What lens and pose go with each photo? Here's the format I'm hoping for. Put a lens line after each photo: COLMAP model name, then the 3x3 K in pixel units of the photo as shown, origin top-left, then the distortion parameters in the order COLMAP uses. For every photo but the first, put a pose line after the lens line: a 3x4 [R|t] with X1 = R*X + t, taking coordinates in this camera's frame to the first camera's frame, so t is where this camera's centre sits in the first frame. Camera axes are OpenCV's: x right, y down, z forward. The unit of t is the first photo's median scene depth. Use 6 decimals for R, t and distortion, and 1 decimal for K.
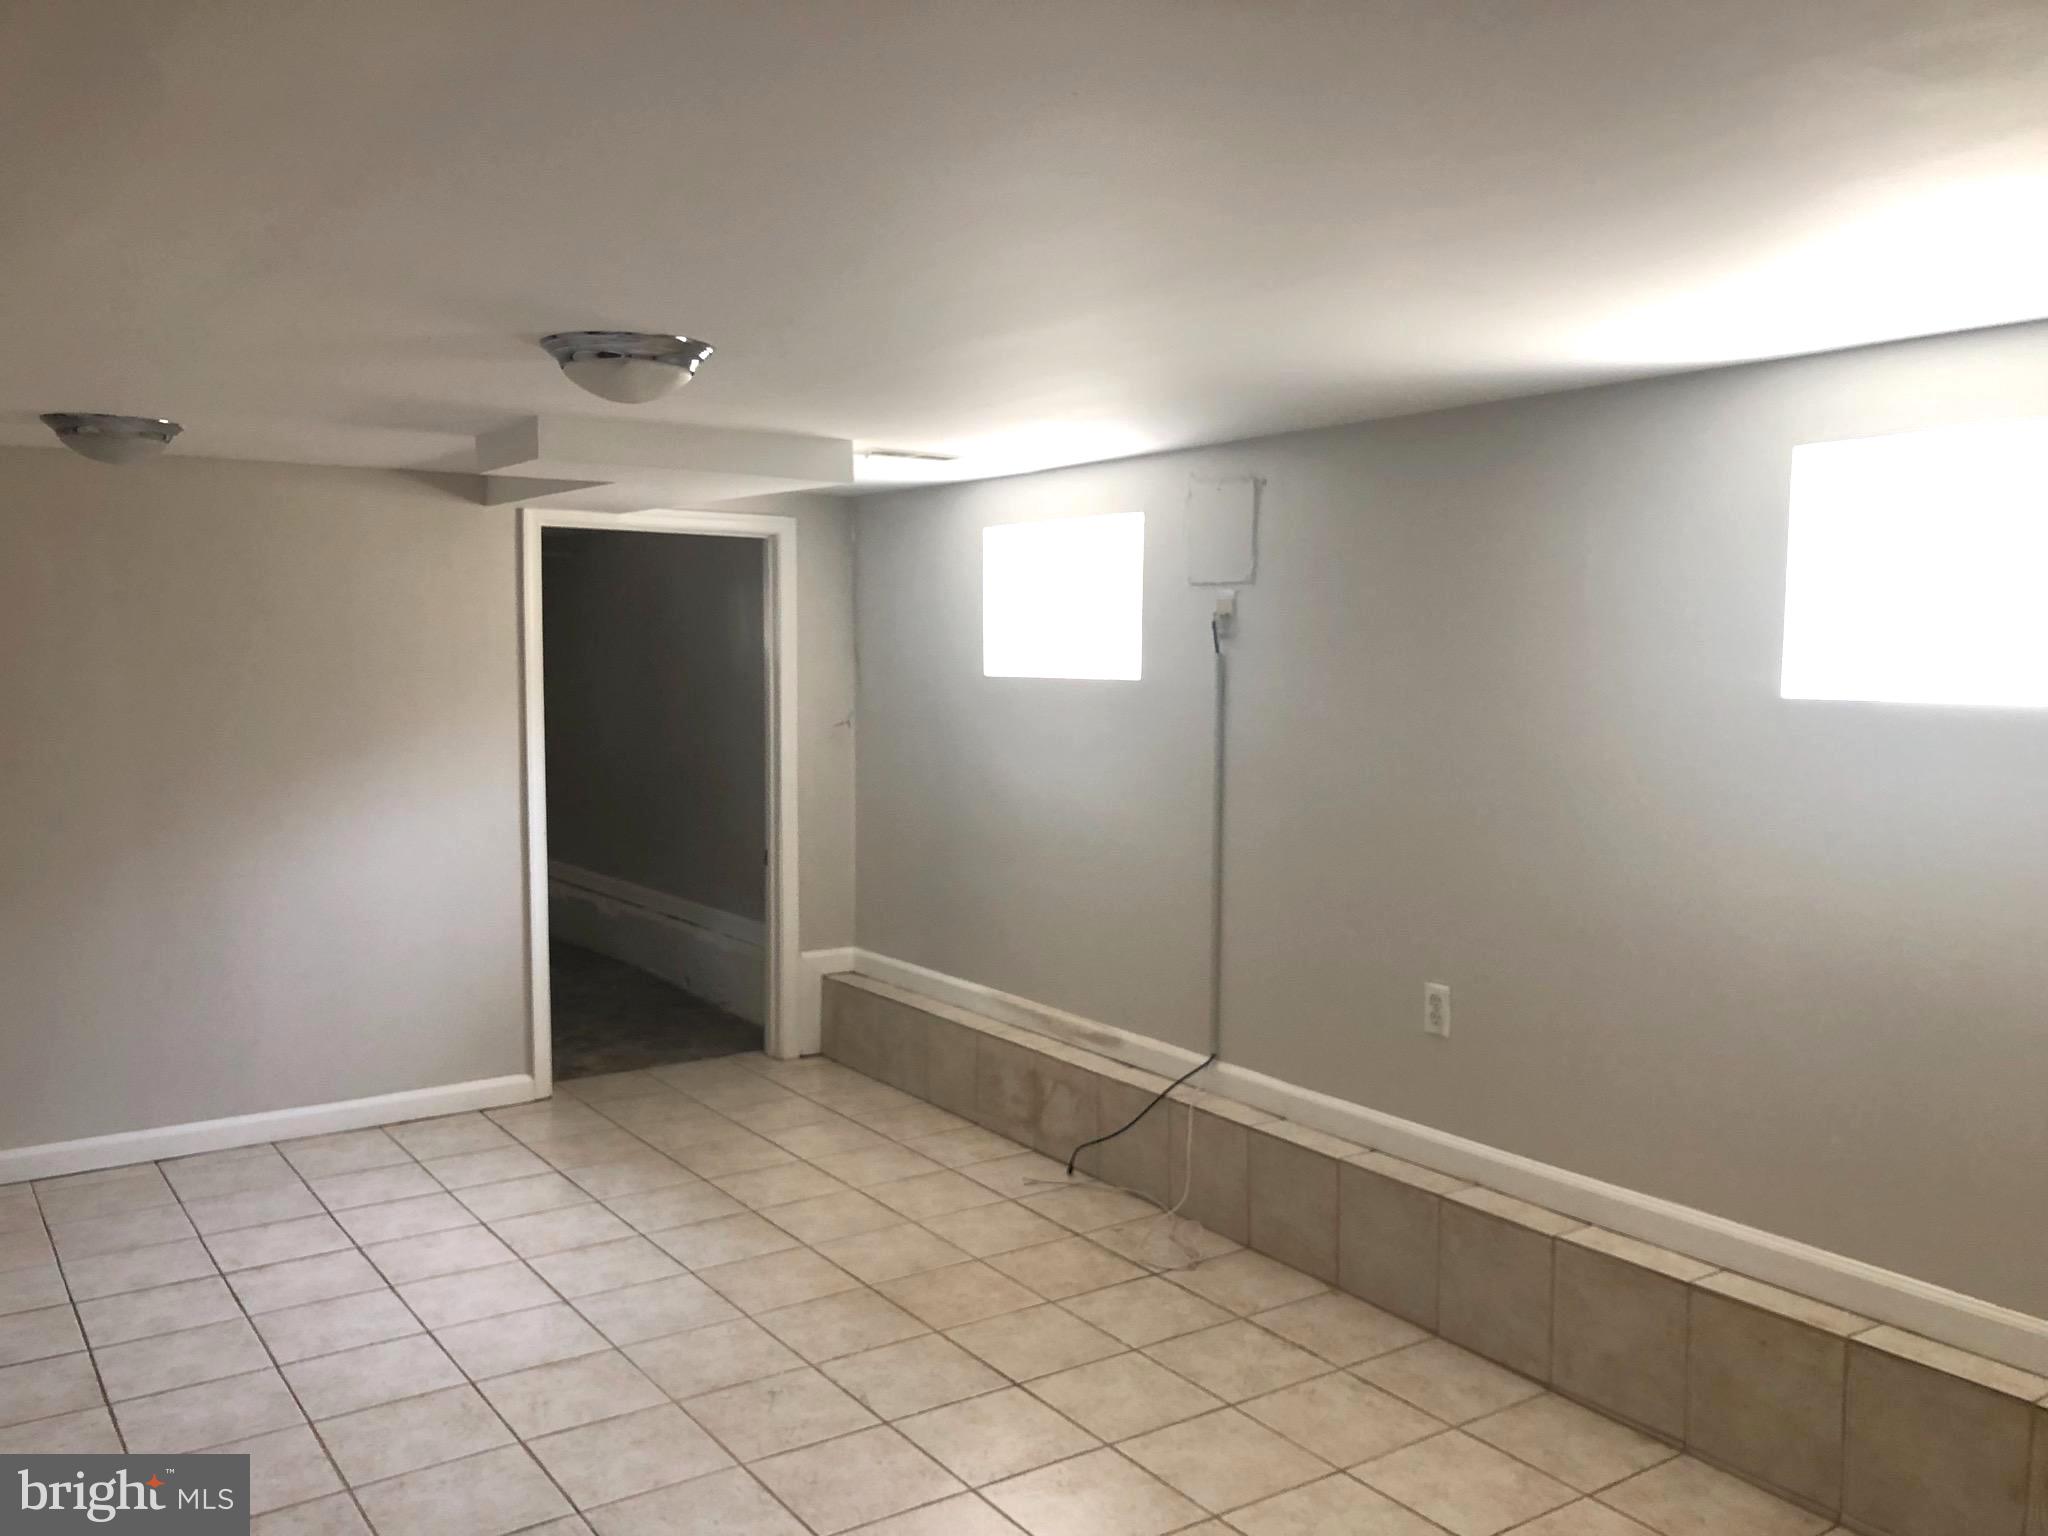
lens RADIAL K [[1705.4, 0, 1041.7], [0, 1705.4, 770.4], [0, 0, 1]] dist [0.010514, 0.011314]
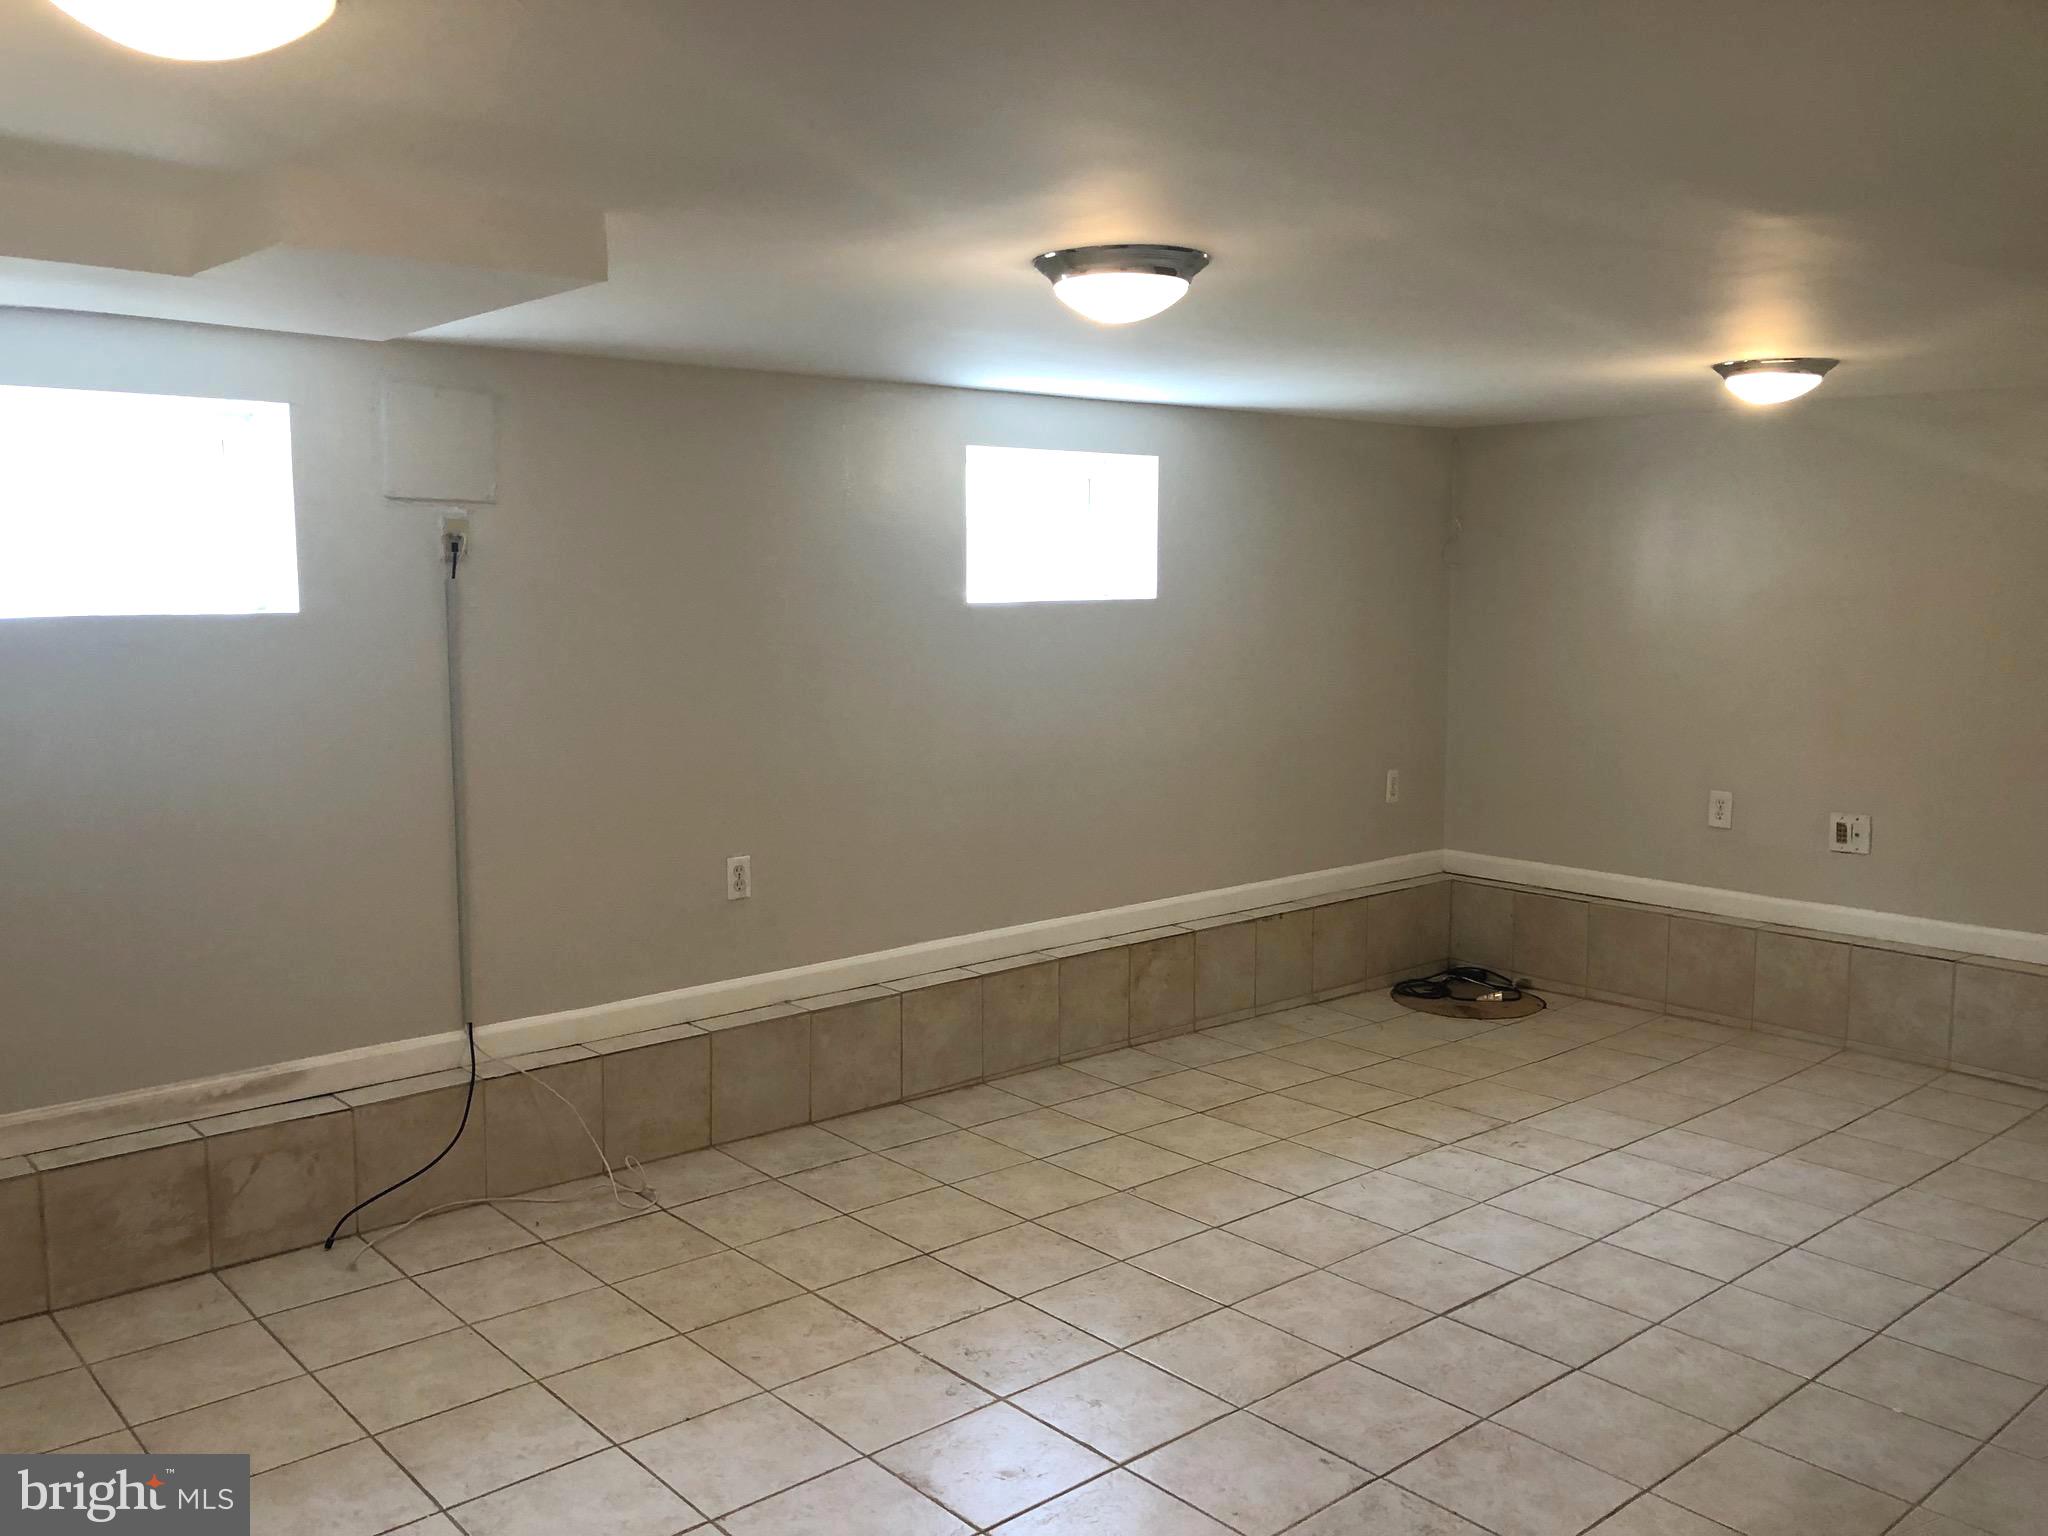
lens RADIAL K [[1688.3, 0, 1043.6], [0, 1688.3, 792.3], [0, 0, 1]] dist [0.101190, -0.187176]
pose [[-0.111276, -0.145377, 0.983099, -0.913082], [0.073928, 0.985290, 0.154069, -0.081559], [-0.991036, 0.089822, -0.098892, 0.874720]]
